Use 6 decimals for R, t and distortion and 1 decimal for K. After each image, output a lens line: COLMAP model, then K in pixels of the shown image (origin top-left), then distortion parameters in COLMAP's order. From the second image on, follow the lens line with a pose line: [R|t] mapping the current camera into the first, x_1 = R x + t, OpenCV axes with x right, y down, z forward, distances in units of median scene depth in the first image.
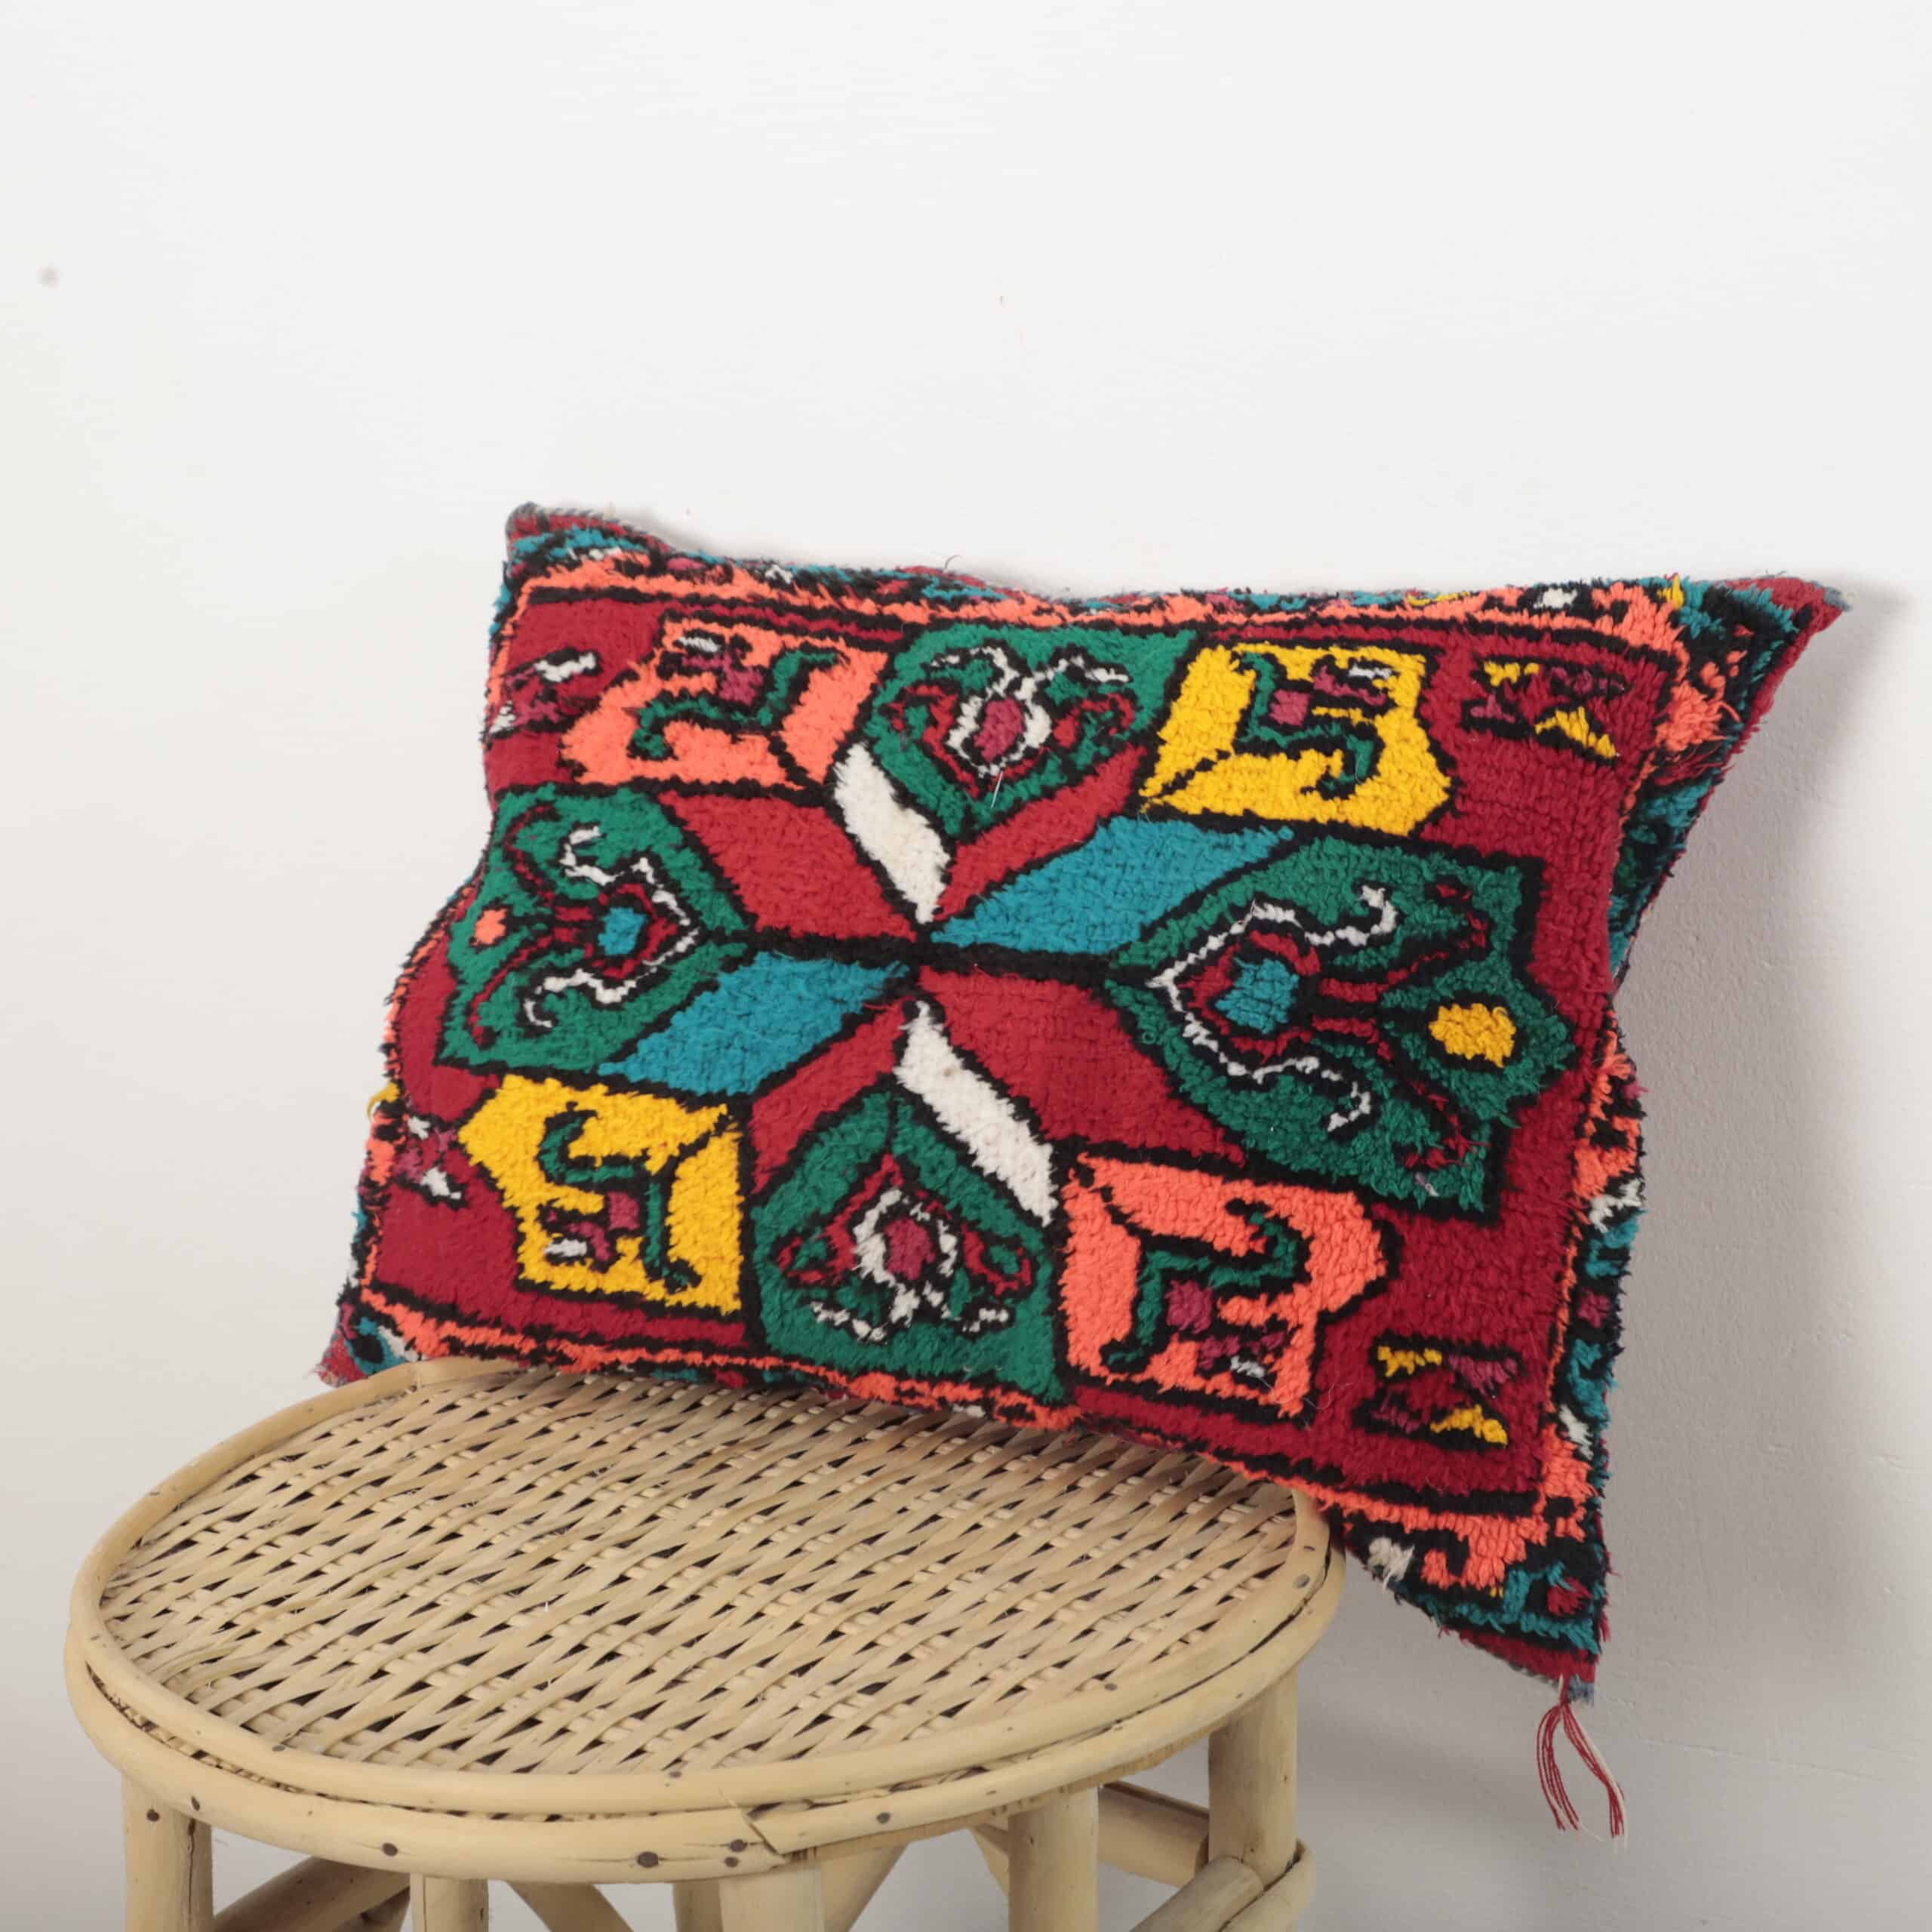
lens RADIAL K [[3911.6, 0, 966.0], [0, 3911.6, 966.0], [0, 0, 1]] dist [0.086167, 0.000000]
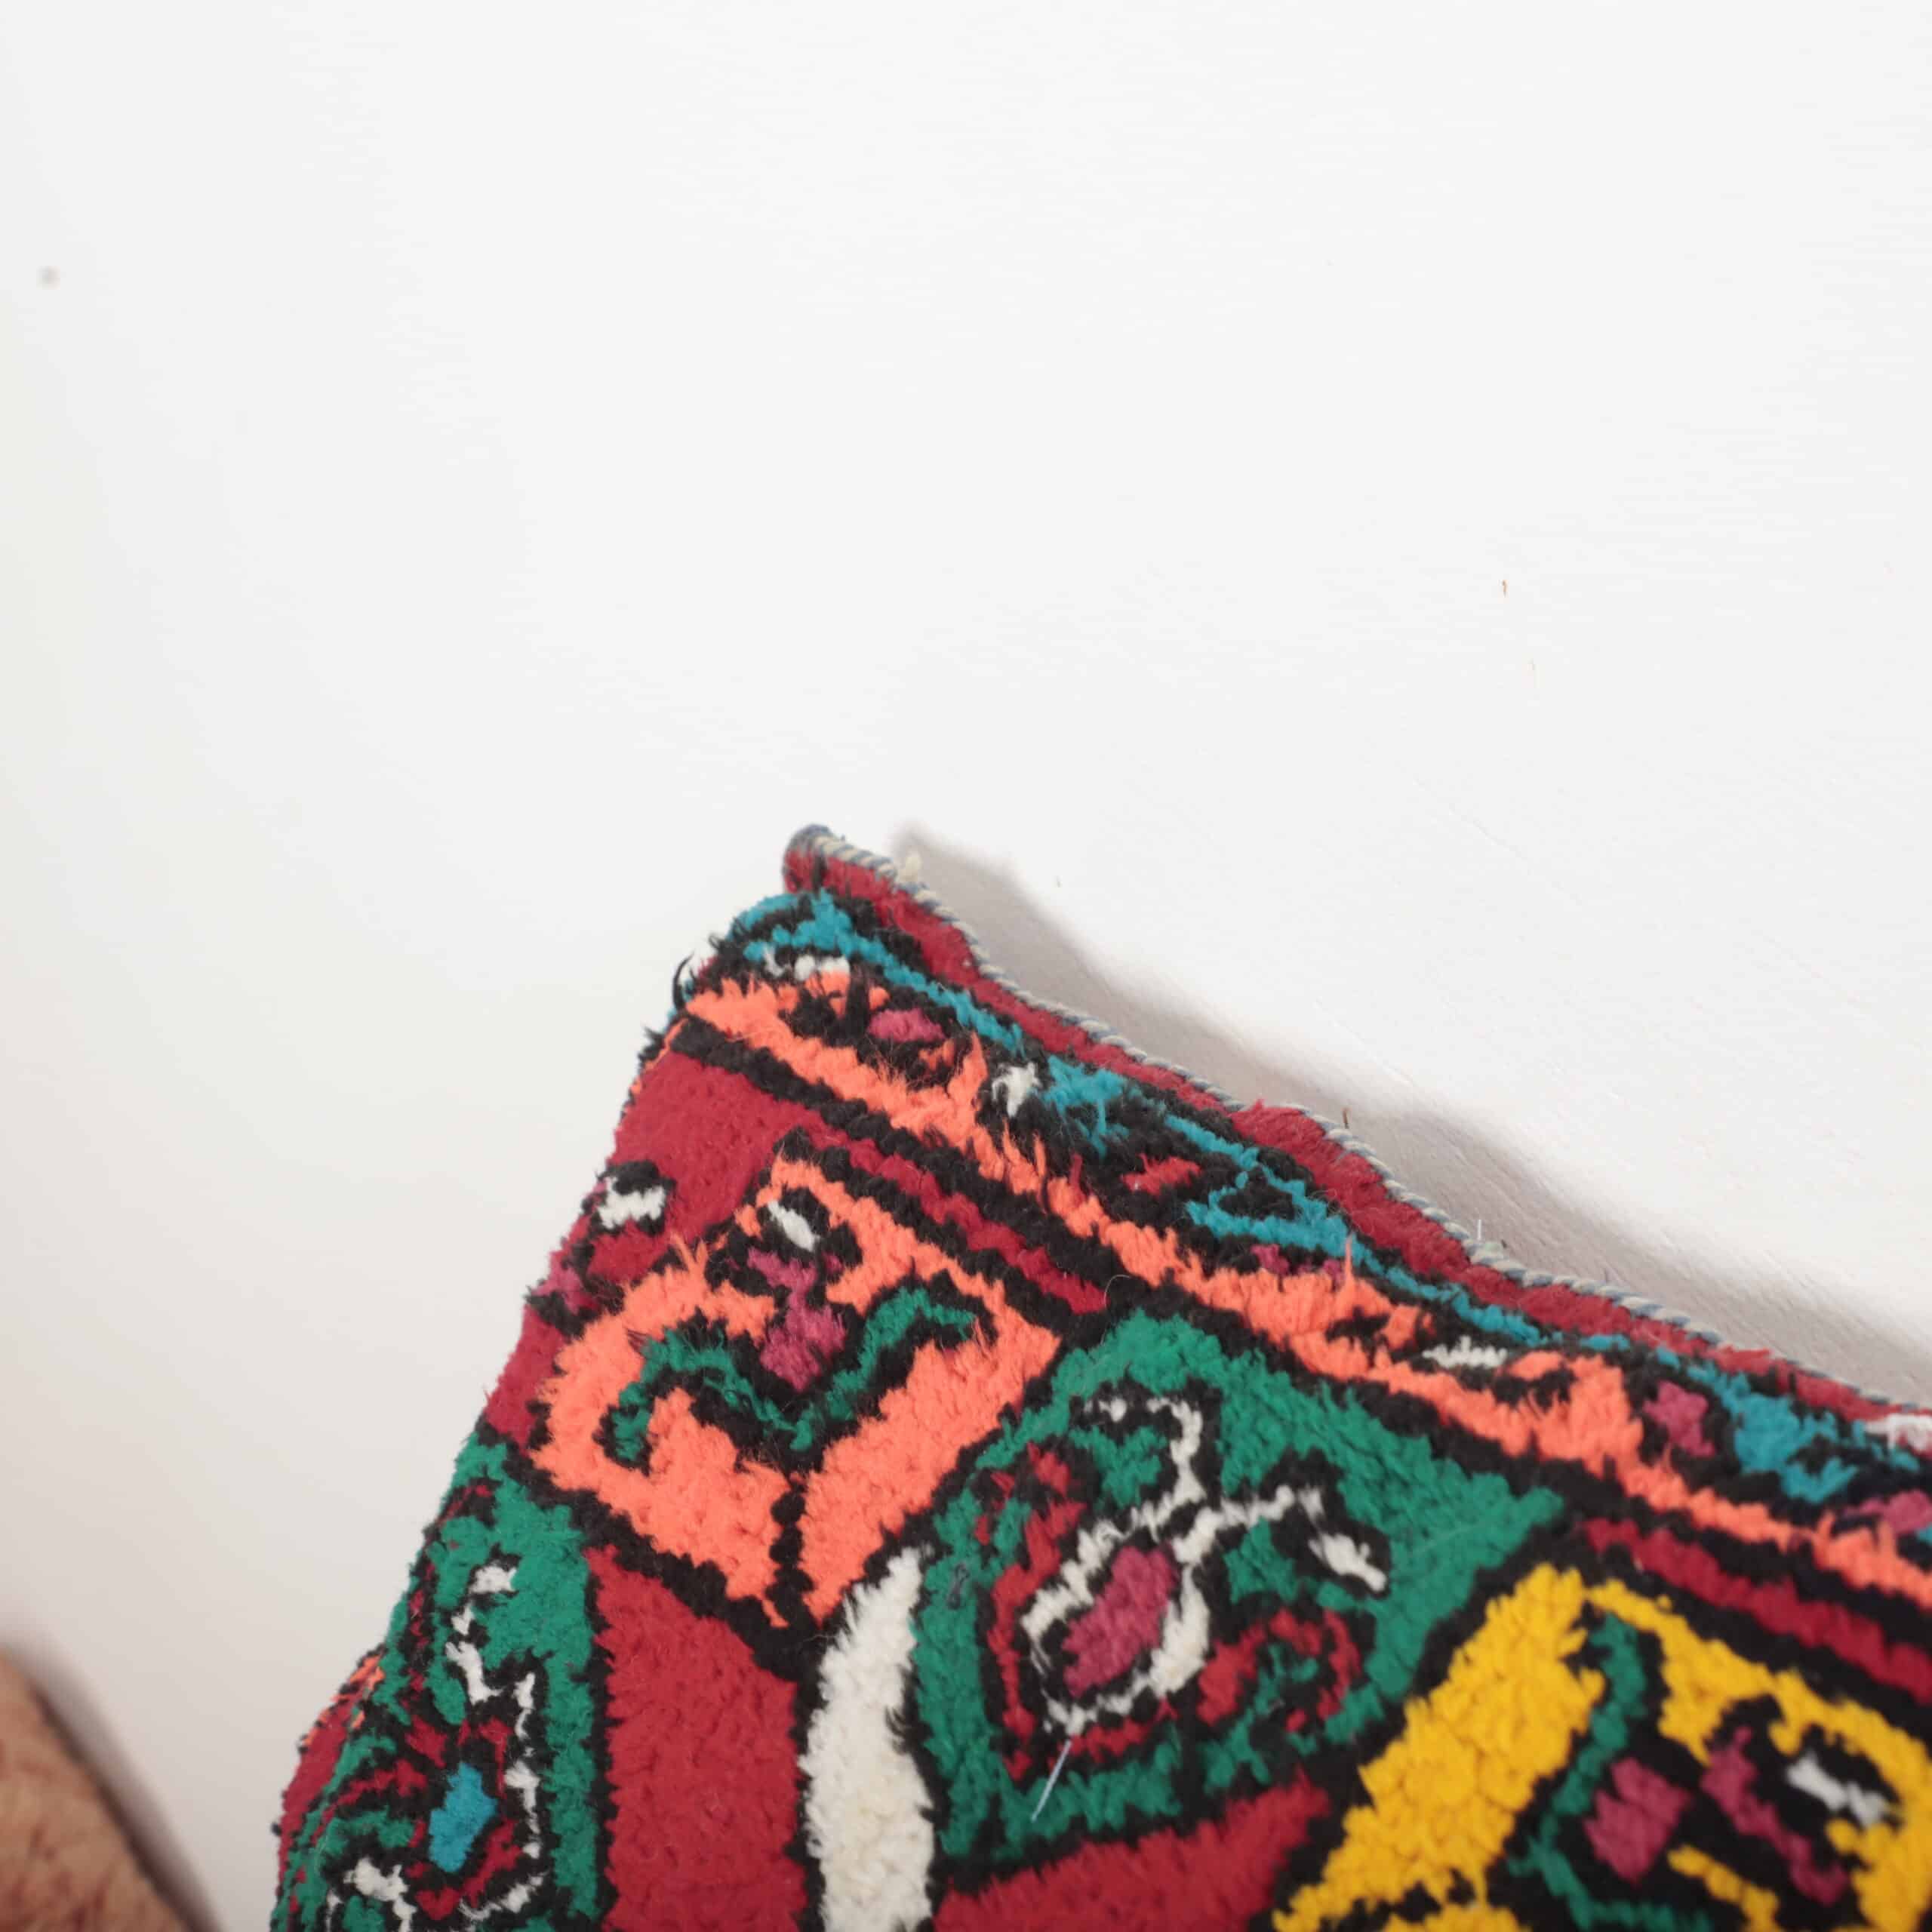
lens RADIAL K [[3911.6, 0, 966.1], [0, 3911.6, 966.1], [0, 0, 1]] dist [0.086167, 0.000000]
pose [[0.884797, 0.140092, -0.444420, 0.175465], [-0.123243, 0.990129, 0.066748, -0.158187], [0.449384, -0.004287, 0.893328, 0.597461]]
